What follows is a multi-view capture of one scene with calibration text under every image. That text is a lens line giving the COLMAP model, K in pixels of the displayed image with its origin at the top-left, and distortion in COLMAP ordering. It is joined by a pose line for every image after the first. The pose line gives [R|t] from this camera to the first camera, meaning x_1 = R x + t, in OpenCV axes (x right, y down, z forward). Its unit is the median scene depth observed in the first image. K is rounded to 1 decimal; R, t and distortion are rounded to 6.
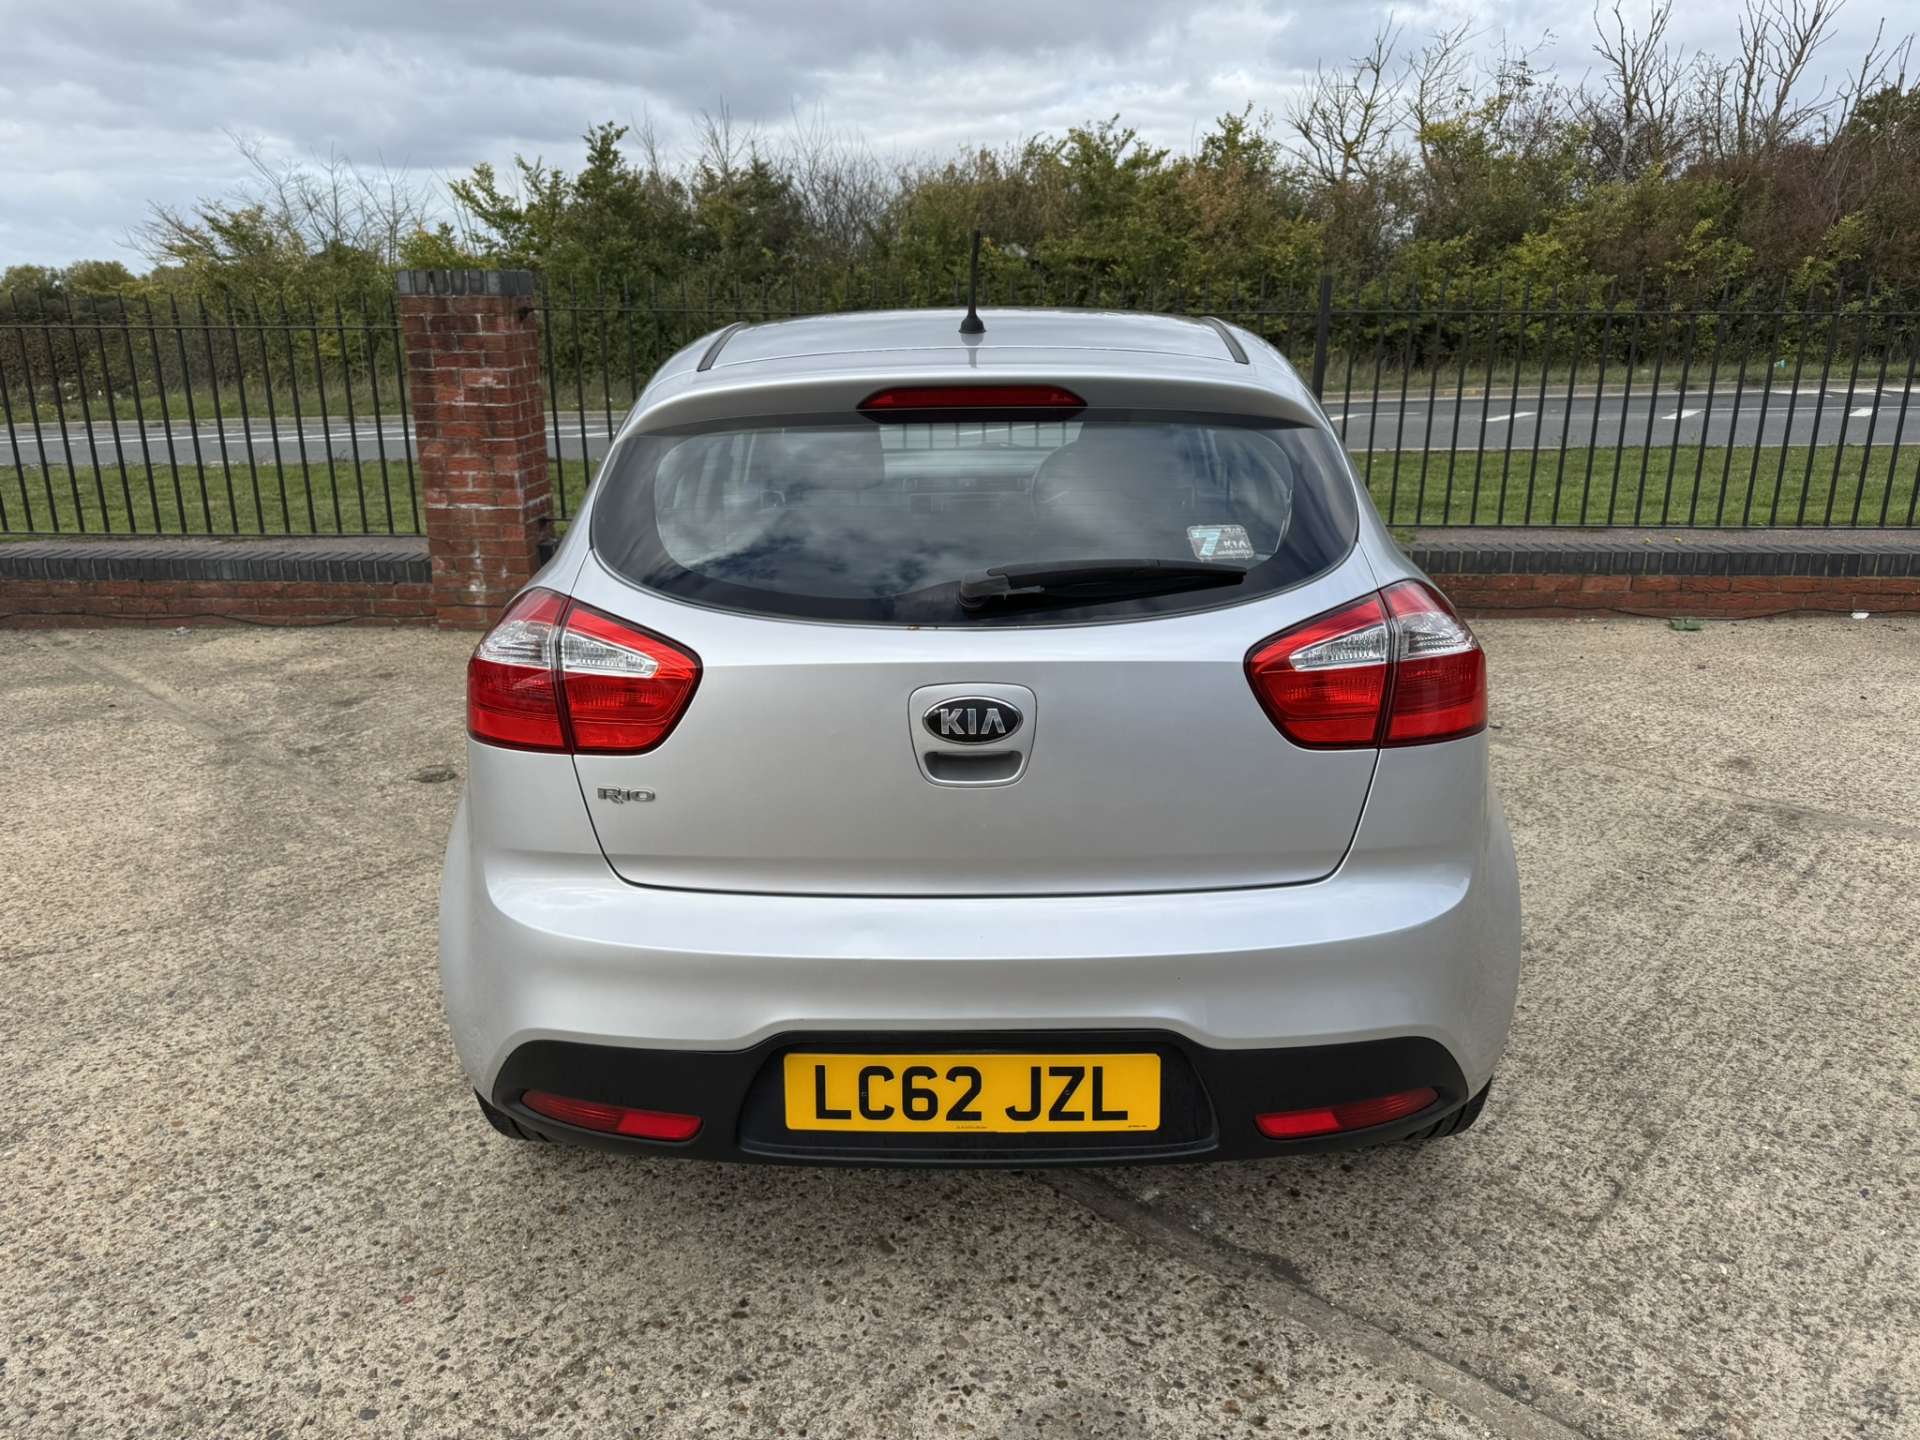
lens RADIAL K [[1344.2, 0, 961.3], [0, 1344.2, 731.2], [0, 0, 1]] dist [0.026056, -0.031628]
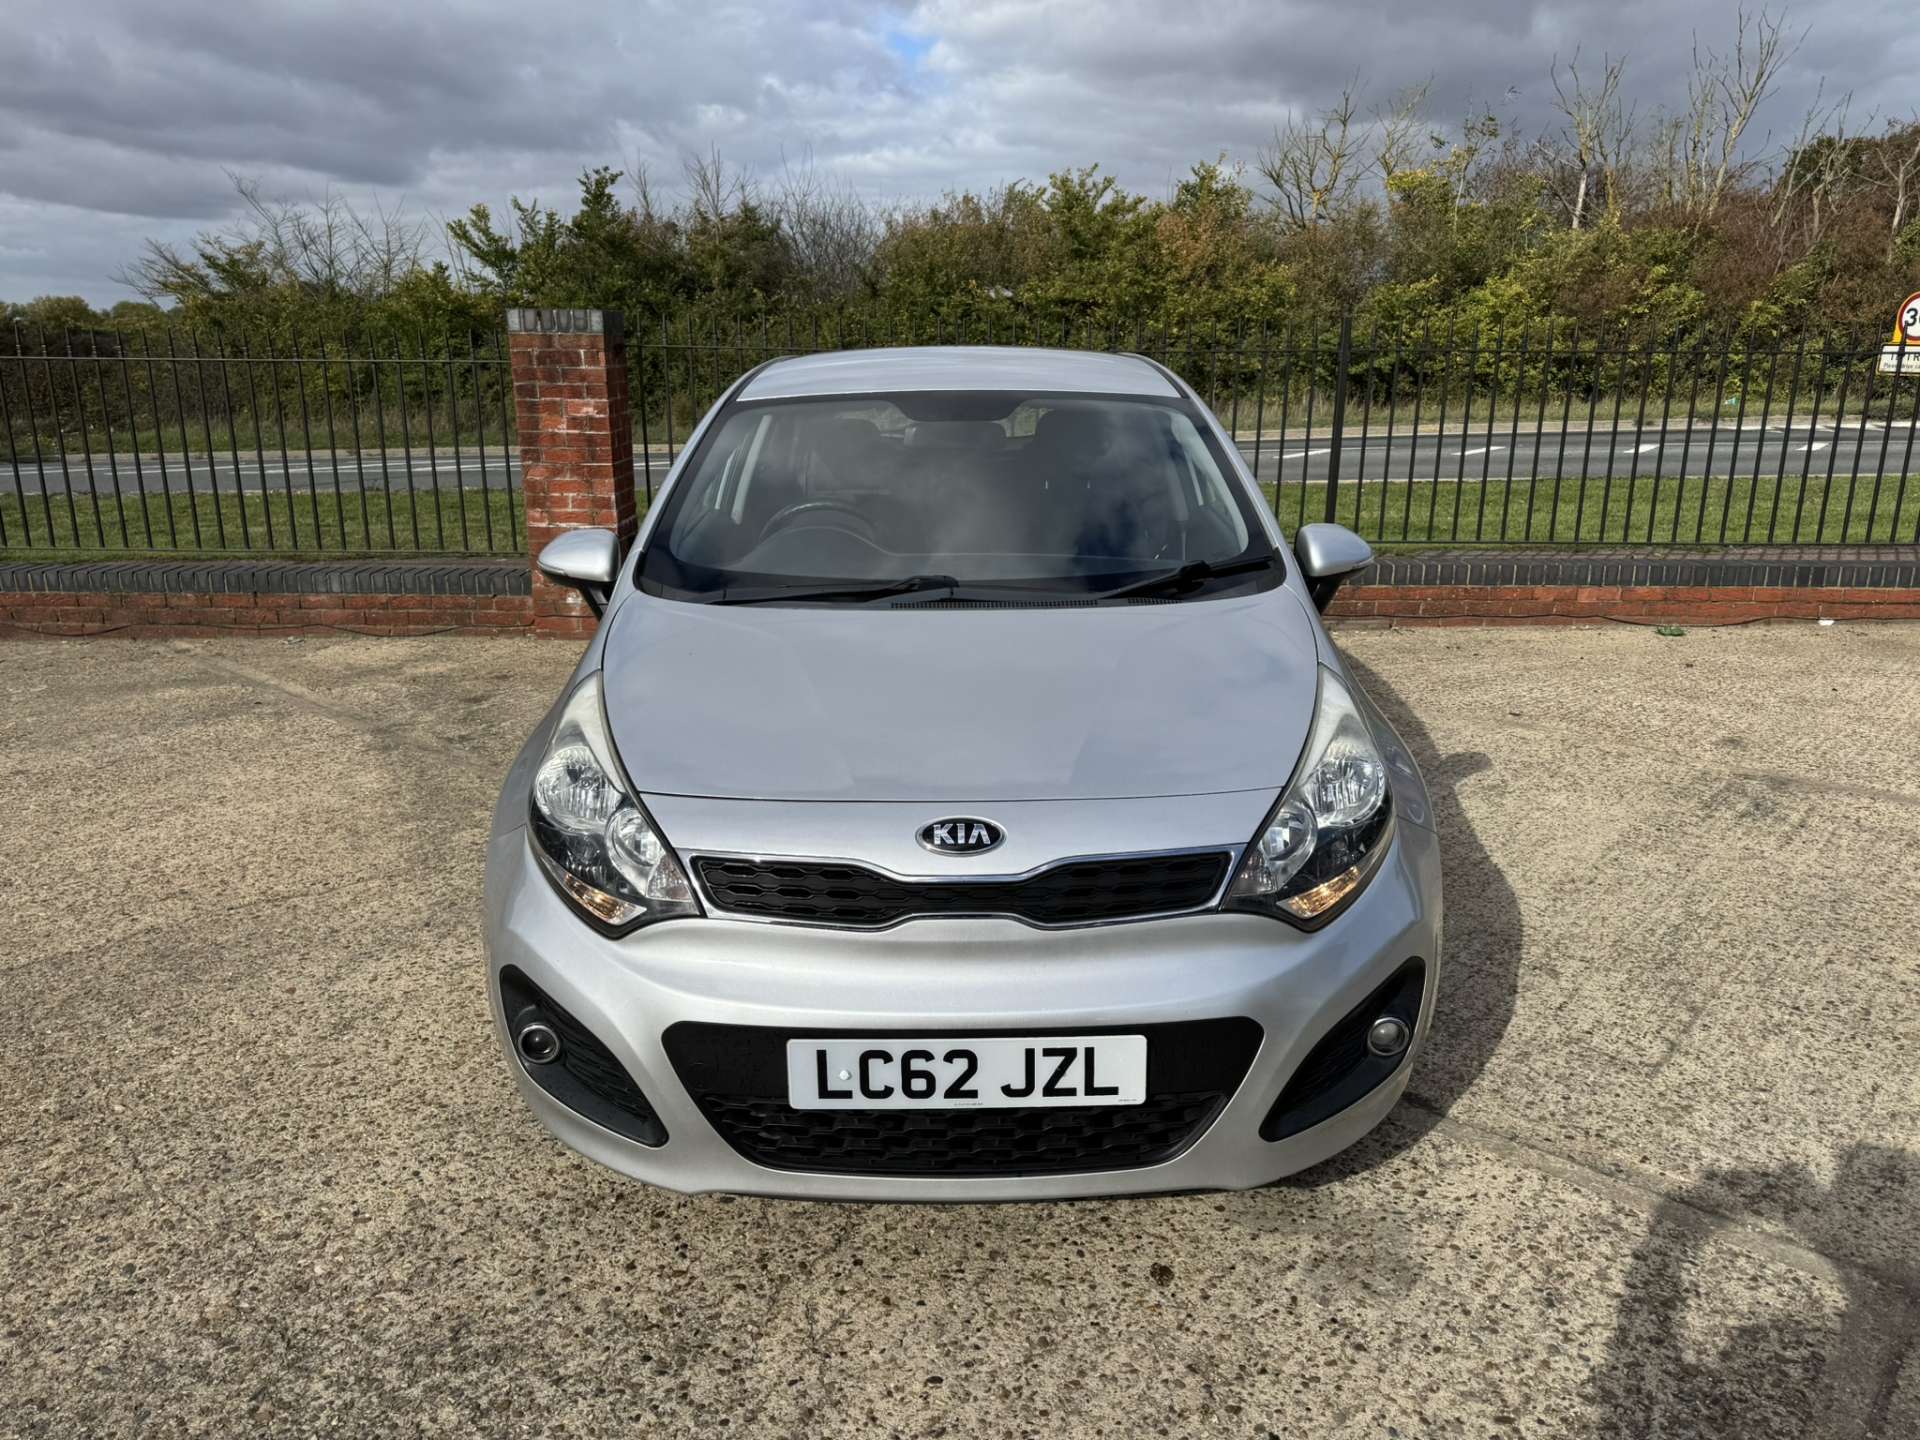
lens RADIAL K [[1344.2, 0, 959.4], [0, 1344.2, 716.2], [0, 0, 1]] dist [0.026056, -0.031628]
pose [[0.999684, -0.003191, 0.024927, -0.077191], [0.004093, 0.999336, -0.036199, 0.029407], [-0.024795, 0.036289, 0.999034, -0.091960]]
